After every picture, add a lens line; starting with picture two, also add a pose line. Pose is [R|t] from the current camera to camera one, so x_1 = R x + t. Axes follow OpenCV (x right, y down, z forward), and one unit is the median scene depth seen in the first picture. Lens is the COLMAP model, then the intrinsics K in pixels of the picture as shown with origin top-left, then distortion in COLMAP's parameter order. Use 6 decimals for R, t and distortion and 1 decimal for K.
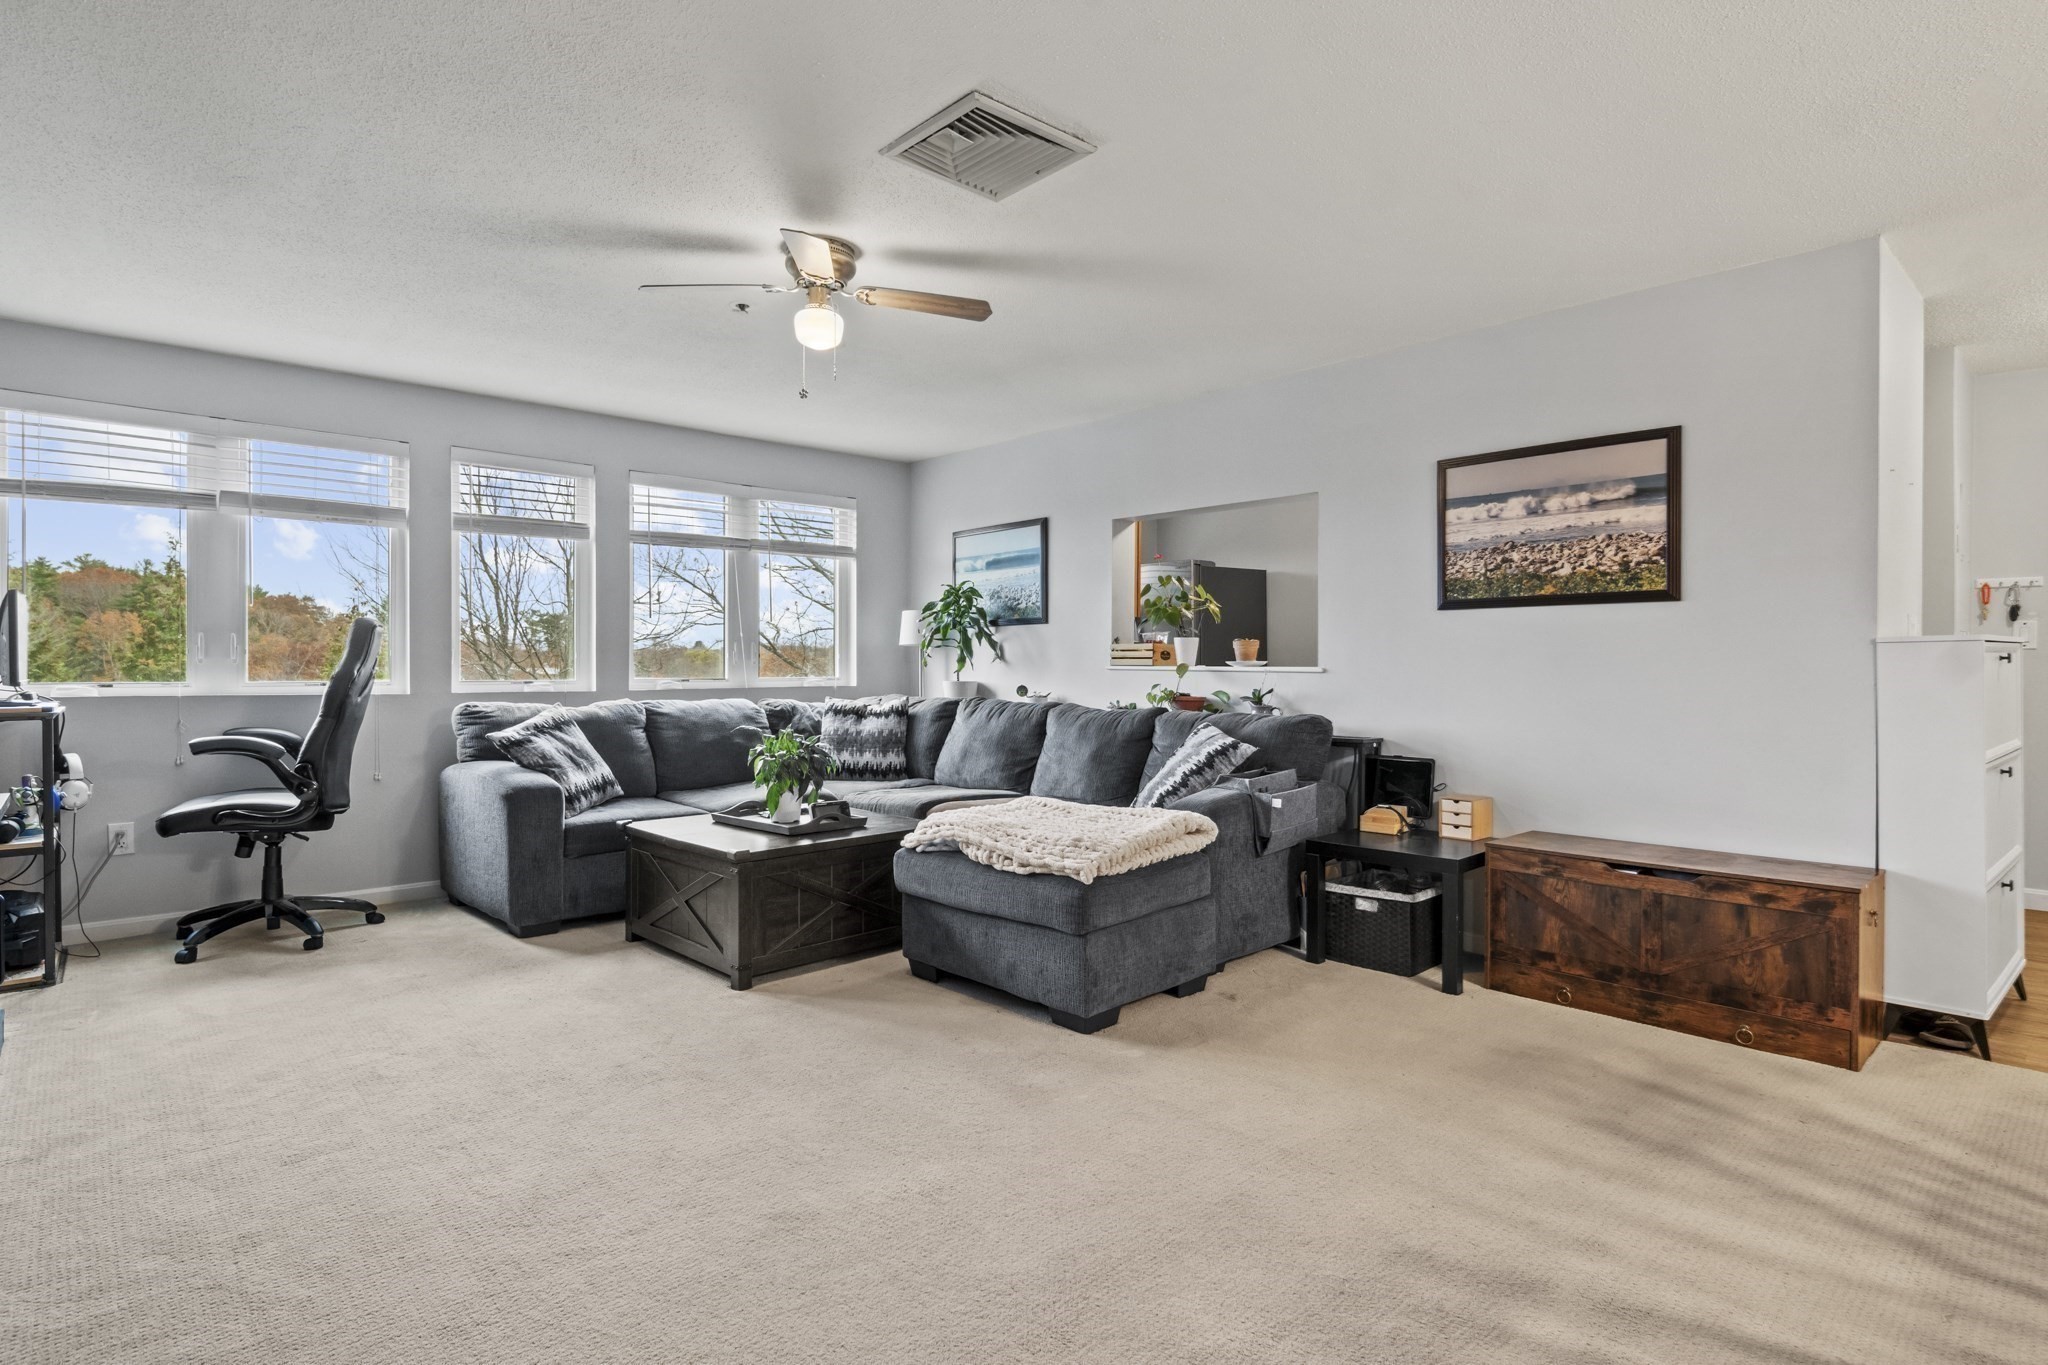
lens RADIAL K [[1037.4, 0, 1015.4], [0, 1037.4, 660.6], [0, 0, 1]] dist [-0.012831, -0.001256]
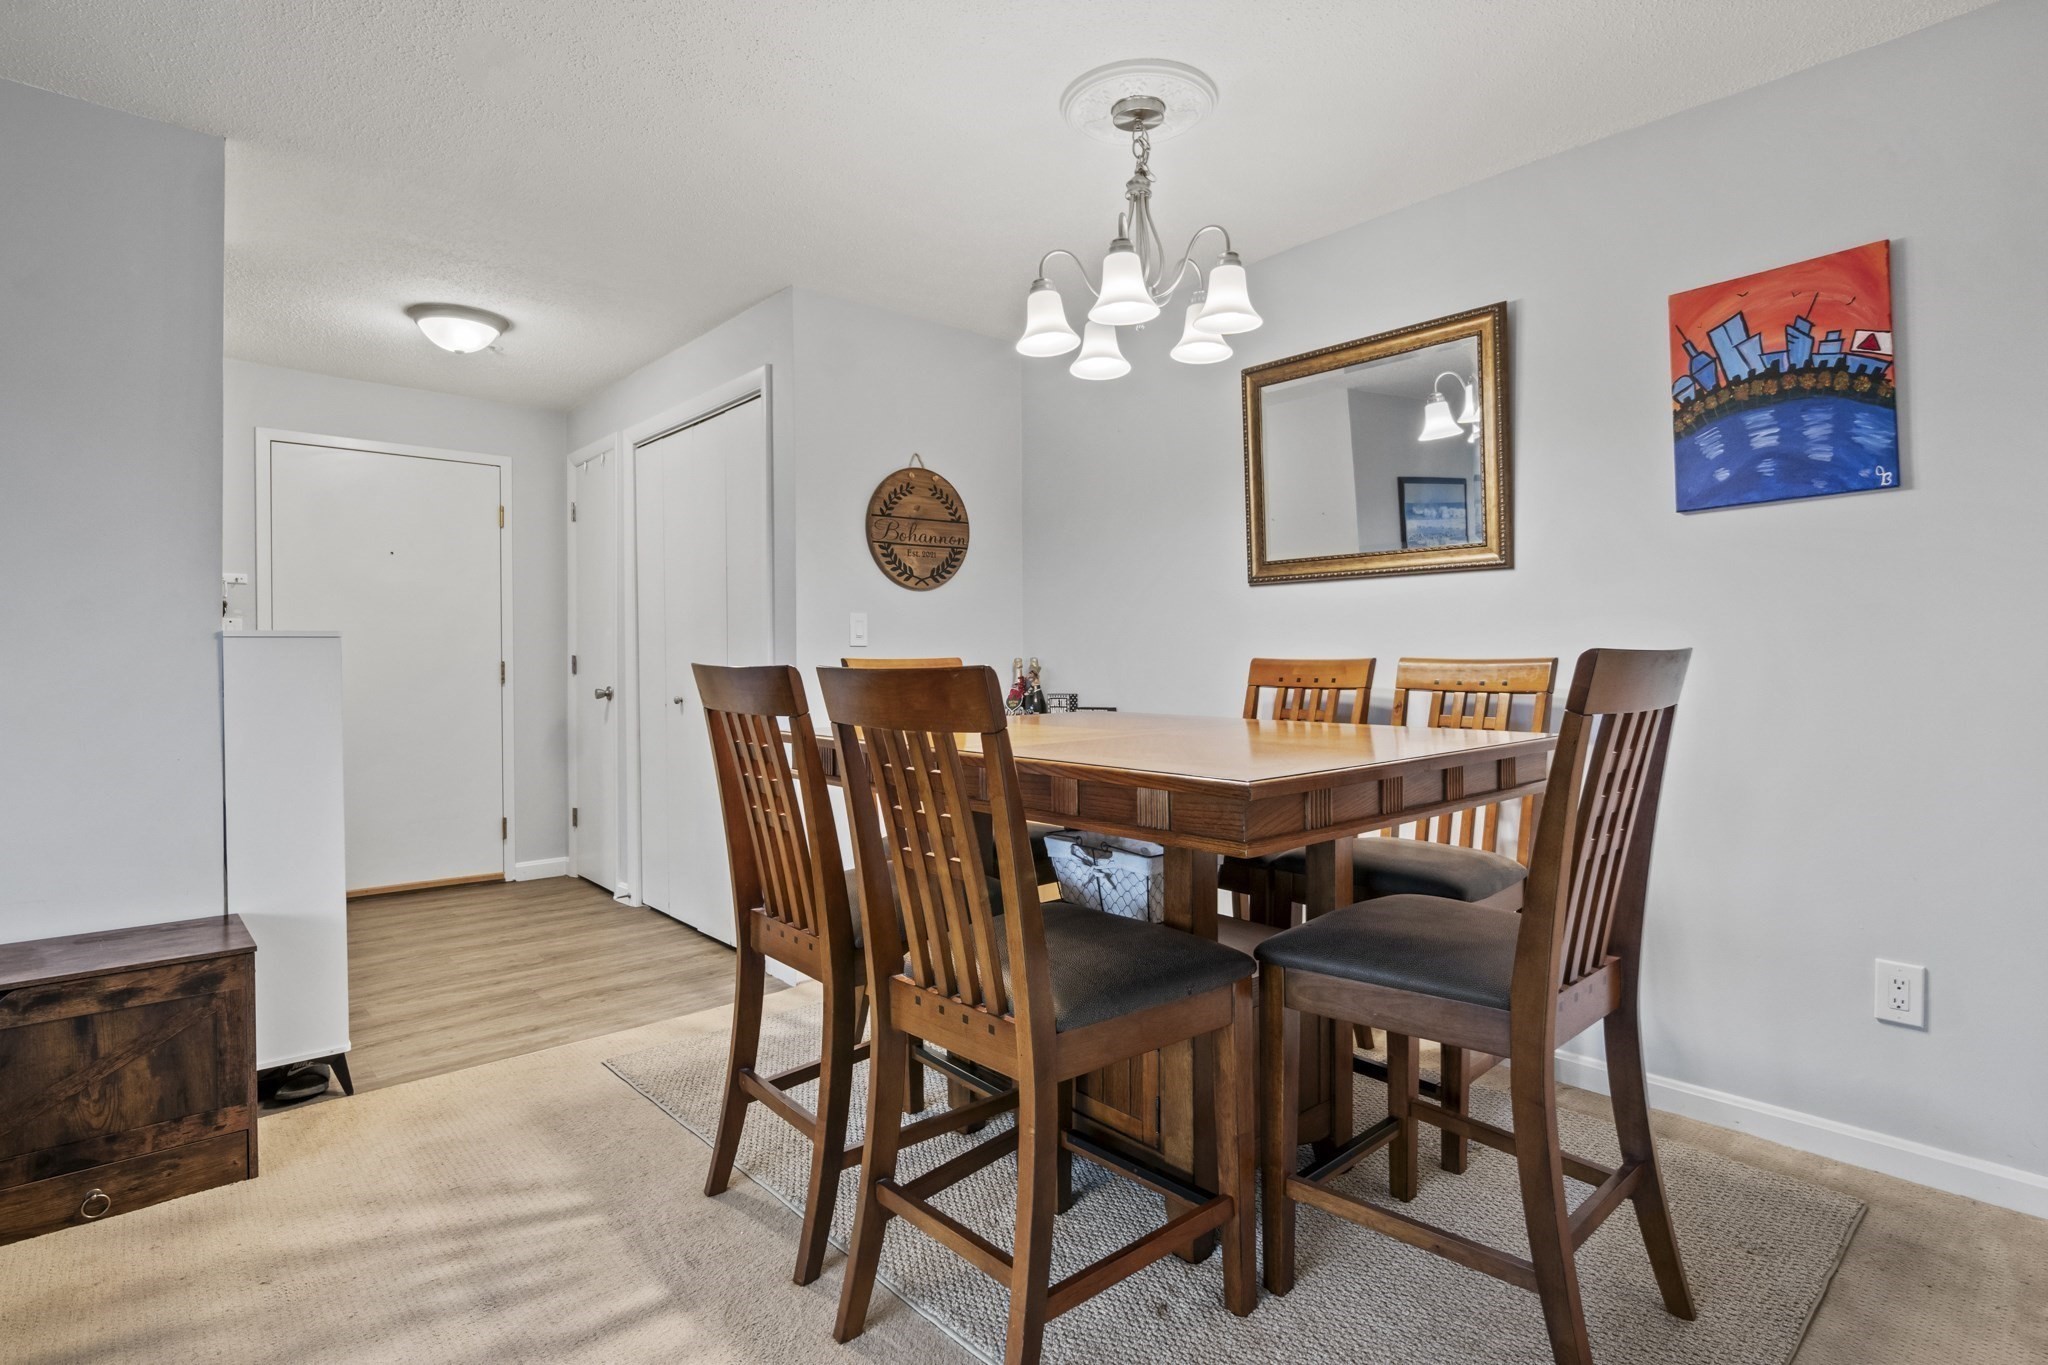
lens RADIAL K [[1016.0, 0, 1031.7], [0, 1016.0, 674.7], [0, 0, 1]] dist [-0.007082, -0.001500]
pose [[-0.005274, -0.006717, 0.999964, 0.035676], [0.001862, 0.999976, 0.006726, 0.007557], [-0.999984, 0.001897, -0.005261, 0.362310]]
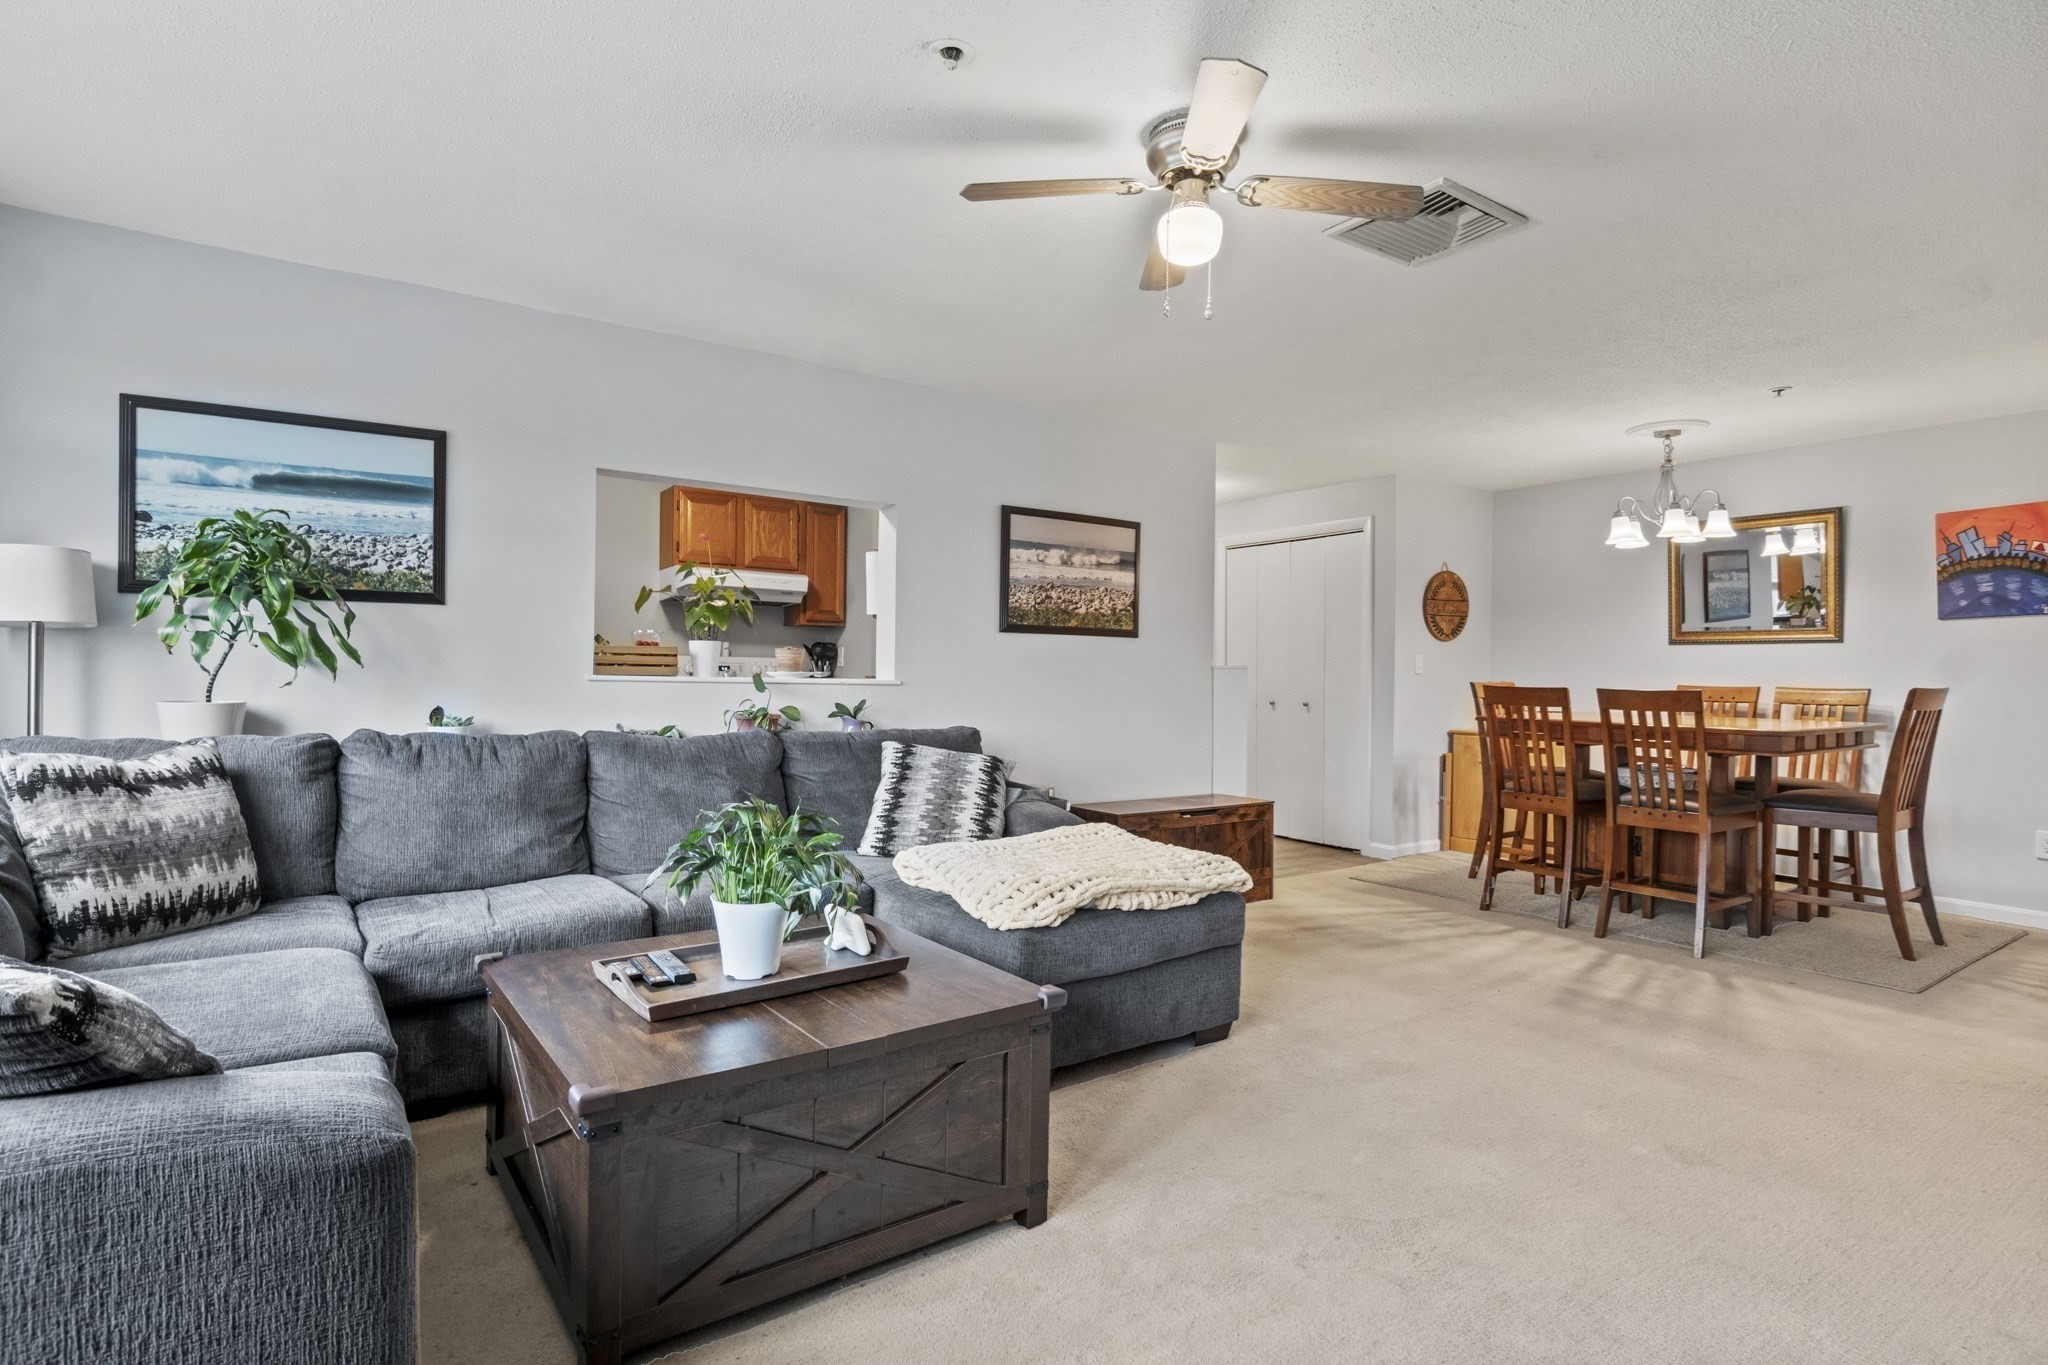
lens RADIAL K [[1033.0, 0, 1025.8], [0, 1033.0, 689.0], [0, 0, 1]] dist [-0.004510, -0.000828]
pose [[0.127719, -0.008006, 0.991778, -0.992810], [-0.015016, 0.999837, 0.010005, 0.004620], [-0.991697, -0.016170, 0.127578, 1.087745]]
